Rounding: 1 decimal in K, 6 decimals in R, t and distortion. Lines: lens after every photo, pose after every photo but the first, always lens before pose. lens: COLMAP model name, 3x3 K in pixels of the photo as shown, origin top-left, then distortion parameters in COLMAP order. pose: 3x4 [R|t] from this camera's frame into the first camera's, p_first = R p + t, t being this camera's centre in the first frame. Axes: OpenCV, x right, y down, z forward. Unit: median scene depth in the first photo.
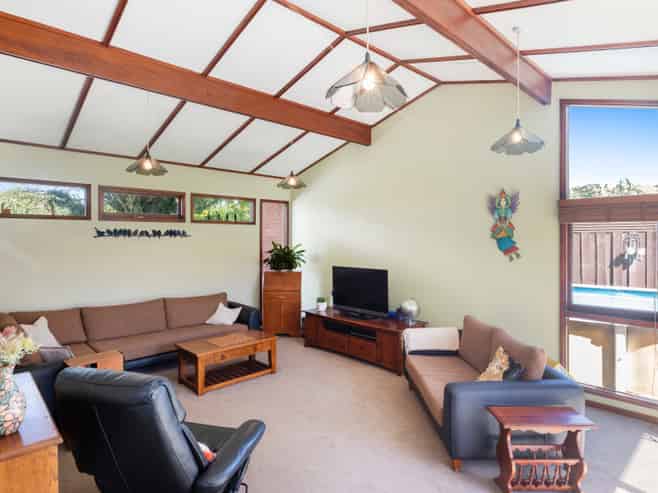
lens RADIAL K [[382.6, 0, 329.0], [0, 382.6, 246.5], [0, 0, 1]] dist [0.045136, 0.000560]
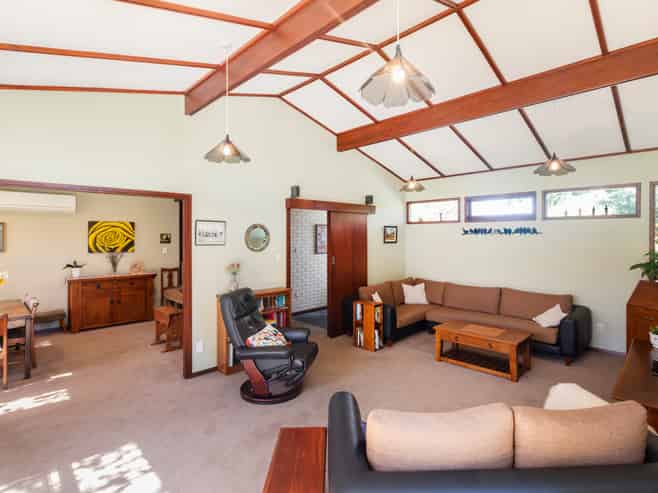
lens RADIAL K [[326.7, 0, 329.0], [0, 326.7, 246.5], [0, 0, 1]] dist [-0.051142, 0.000013]
pose [[0.019410, 0.030542, -0.999345, 0.502948], [-0.015174, 0.999427, 0.030250, -0.009008], [0.999696, 0.014577, 0.019862, 0.452942]]
